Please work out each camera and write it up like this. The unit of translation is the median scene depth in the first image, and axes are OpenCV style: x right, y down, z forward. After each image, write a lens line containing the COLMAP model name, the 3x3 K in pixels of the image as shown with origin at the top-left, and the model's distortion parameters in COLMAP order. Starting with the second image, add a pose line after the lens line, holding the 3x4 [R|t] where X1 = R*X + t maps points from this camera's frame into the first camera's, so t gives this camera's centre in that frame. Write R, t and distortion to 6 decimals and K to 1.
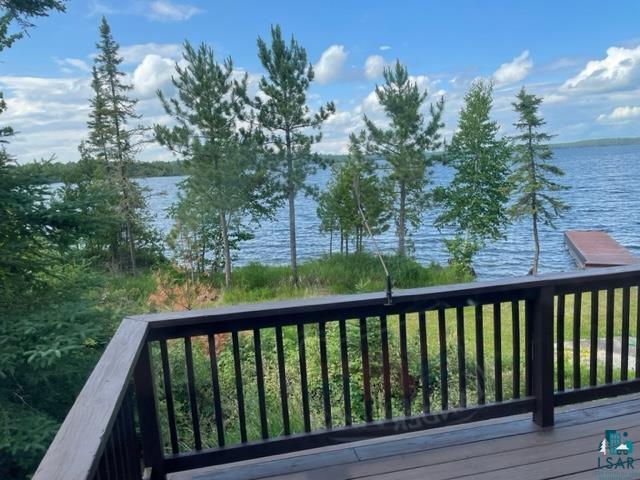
lens RADIAL K [[491.5, 0, 322.6], [0, 491.5, 239.9], [0, 0, 1]] dist [0.125469, -0.182691]
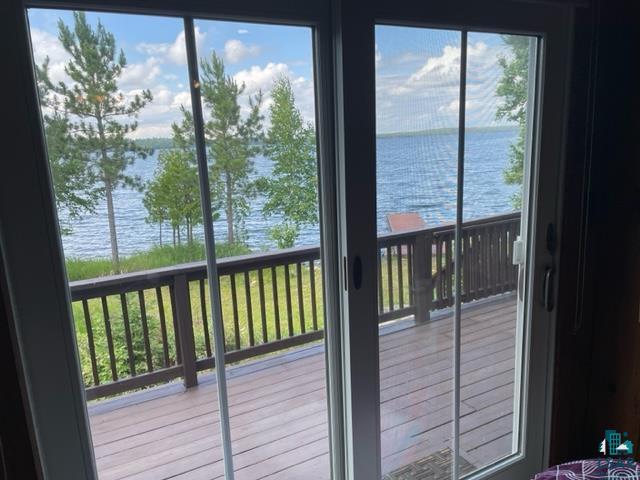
lens RADIAL K [[491.5, 0, 322.6], [0, 491.5, 239.9], [0, 0, 1]] dist [0.125469, -0.182691]
pose [[0.966390, -0.044320, 0.253232, 0.089116], [0.037292, 0.998776, 0.032489, -0.002591], [-0.254362, -0.021953, 0.966860, -0.046728]]
